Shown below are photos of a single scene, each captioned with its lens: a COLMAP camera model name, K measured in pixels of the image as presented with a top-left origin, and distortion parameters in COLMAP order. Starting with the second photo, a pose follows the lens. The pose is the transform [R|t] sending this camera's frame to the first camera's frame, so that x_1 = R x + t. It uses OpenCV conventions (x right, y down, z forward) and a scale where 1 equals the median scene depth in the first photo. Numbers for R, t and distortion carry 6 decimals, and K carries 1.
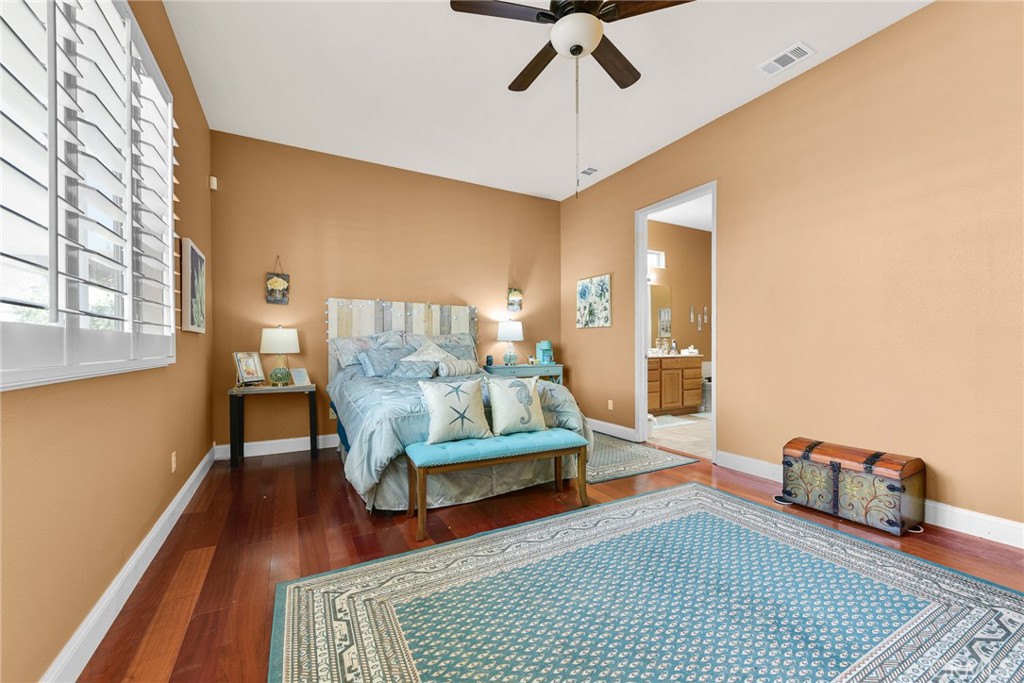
lens RADIAL K [[412.1, 0, 514.1], [0, 412.1, 348.0], [0, 0, 1]] dist [0.003452, -0.000608]
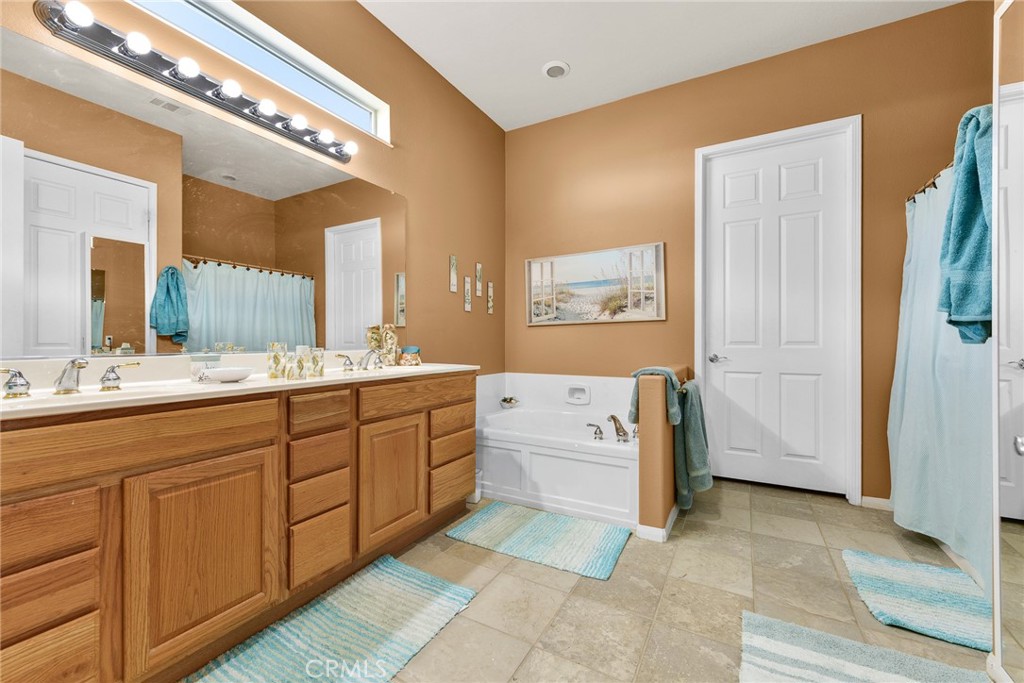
lens RADIAL K [[412.1, 0, 512.9], [0, 412.1, 341.6], [0, 0, 1]] dist [0.003452, -0.000608]
pose [[0.849613, 0.006432, 0.527367, 0.369068], [-0.003849, 0.999975, -0.005997, -0.006967], [-0.527393, 0.003065, 0.849616, 0.863106]]
